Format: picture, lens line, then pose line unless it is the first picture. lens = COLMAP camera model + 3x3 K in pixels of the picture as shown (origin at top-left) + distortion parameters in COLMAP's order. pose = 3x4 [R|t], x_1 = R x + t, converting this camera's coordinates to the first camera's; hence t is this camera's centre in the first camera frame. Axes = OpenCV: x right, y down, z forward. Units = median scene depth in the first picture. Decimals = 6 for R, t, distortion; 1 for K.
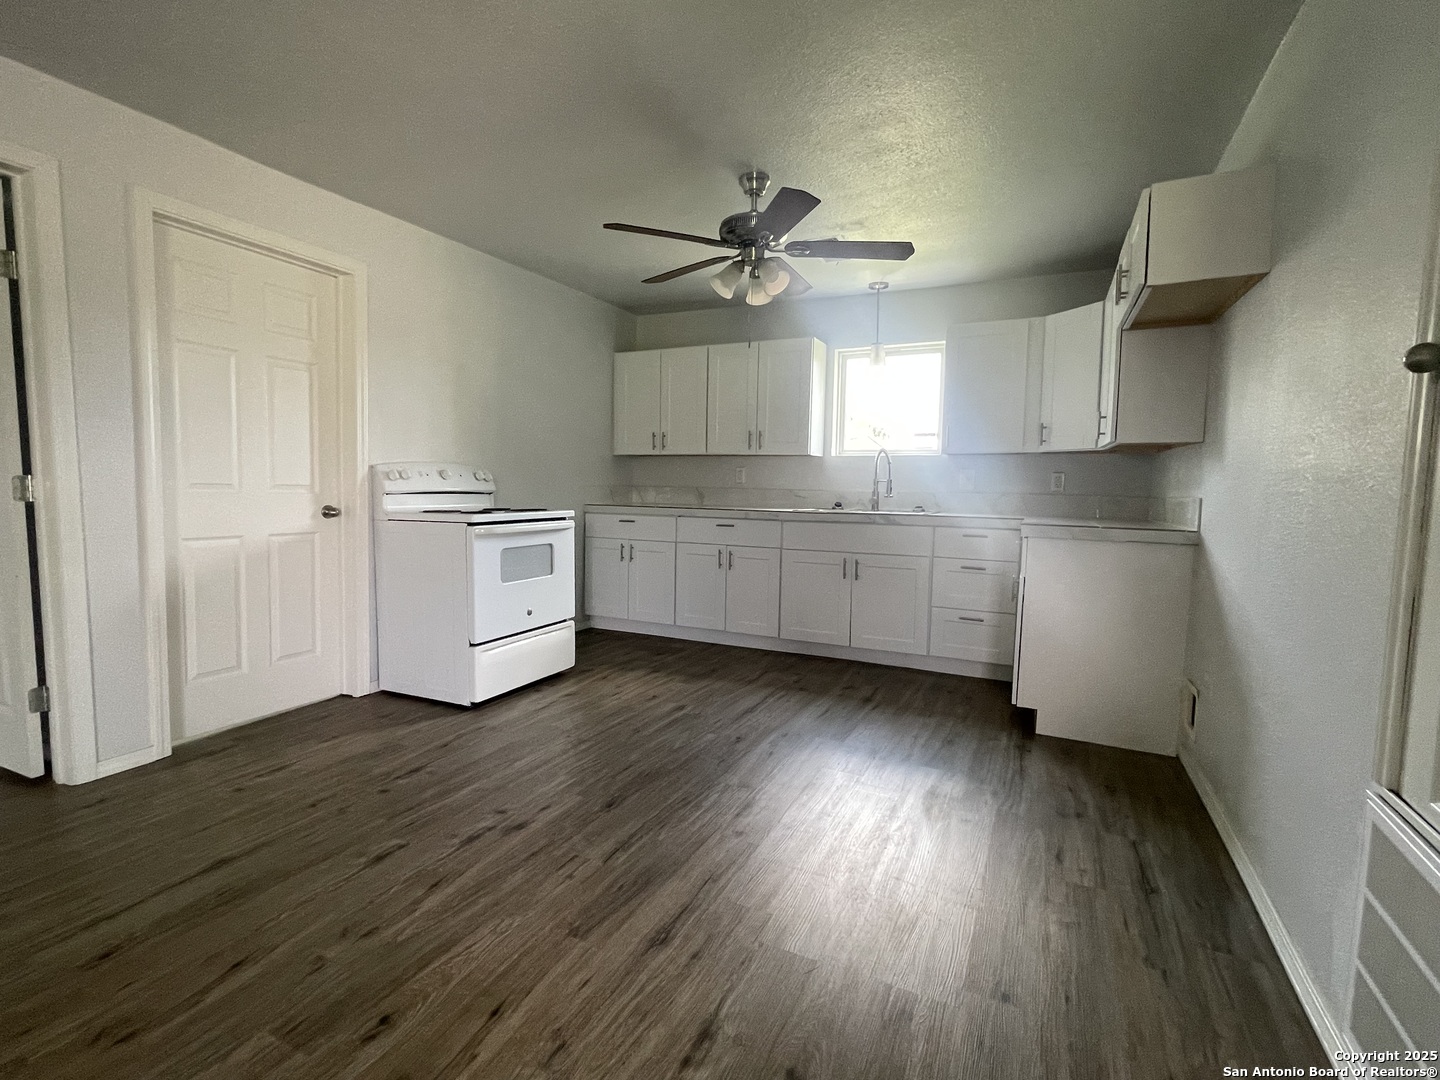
lens RADIAL K [[687.8, 0, 708.6], [0, 687.8, 543.1], [0, 0, 1]] dist [-0.002689, 0.000633]
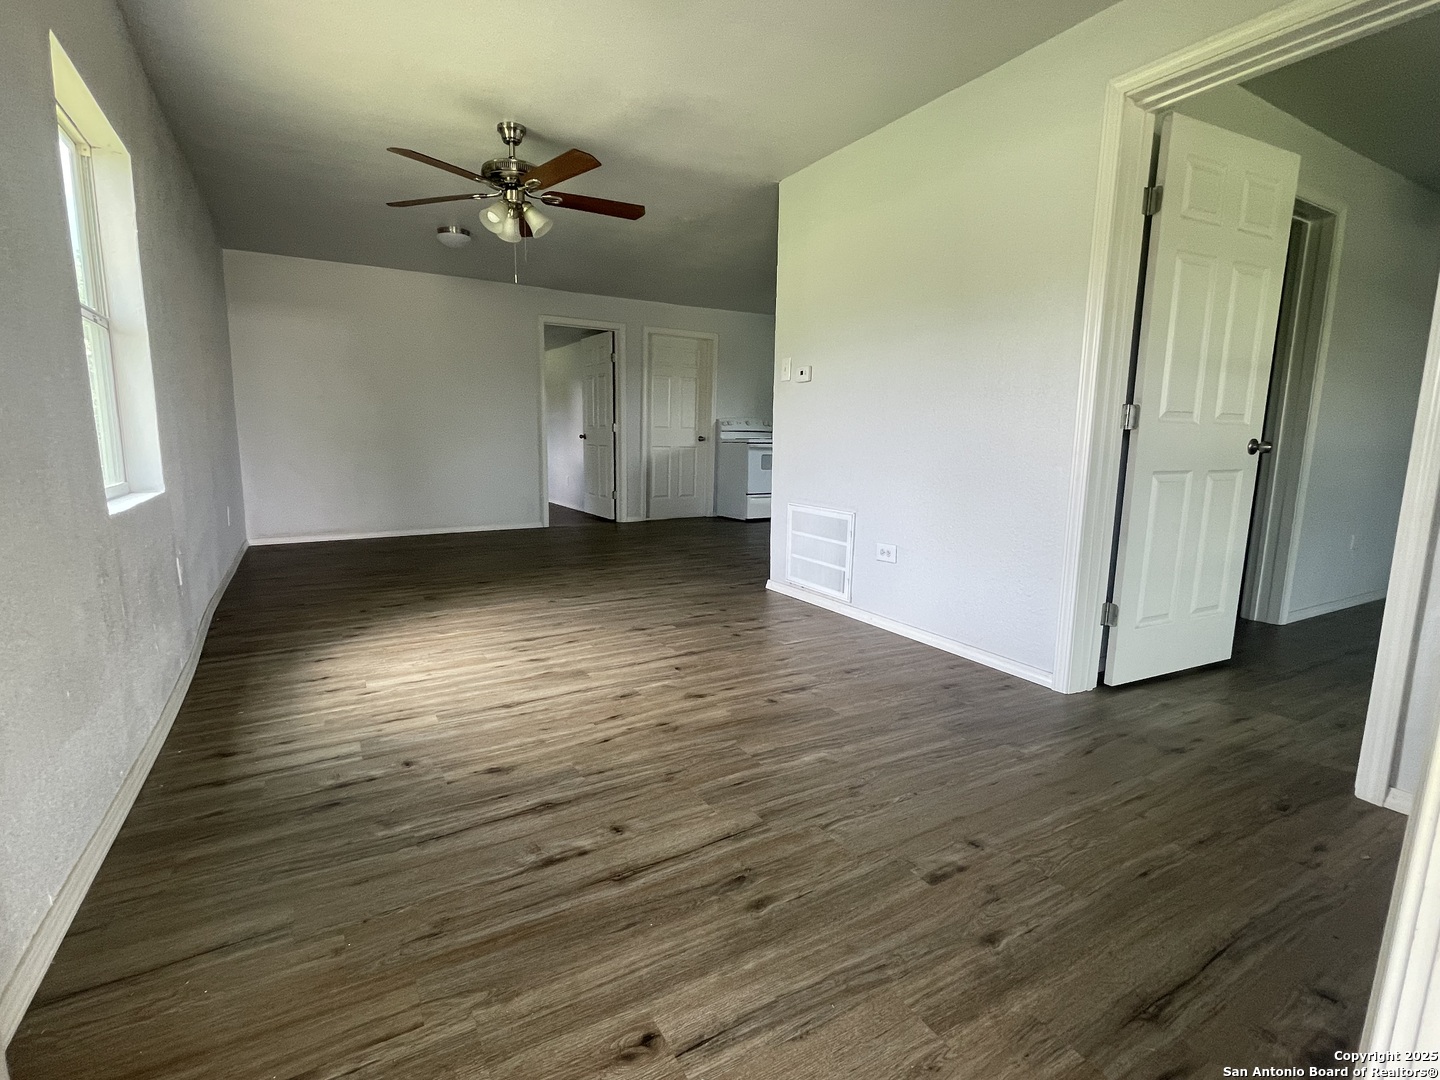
lens RADIAL K [[670.0, 0, 695.1], [0, 670.0, 536.2], [0, 0, 1]] dist [-0.000632, 0.000141]
pose [[0.832376, 0.073489, -0.549317, 0.803453], [-0.042888, 0.996739, 0.068359, 0.144688], [0.552549, -0.033341, 0.832813, -1.054616]]
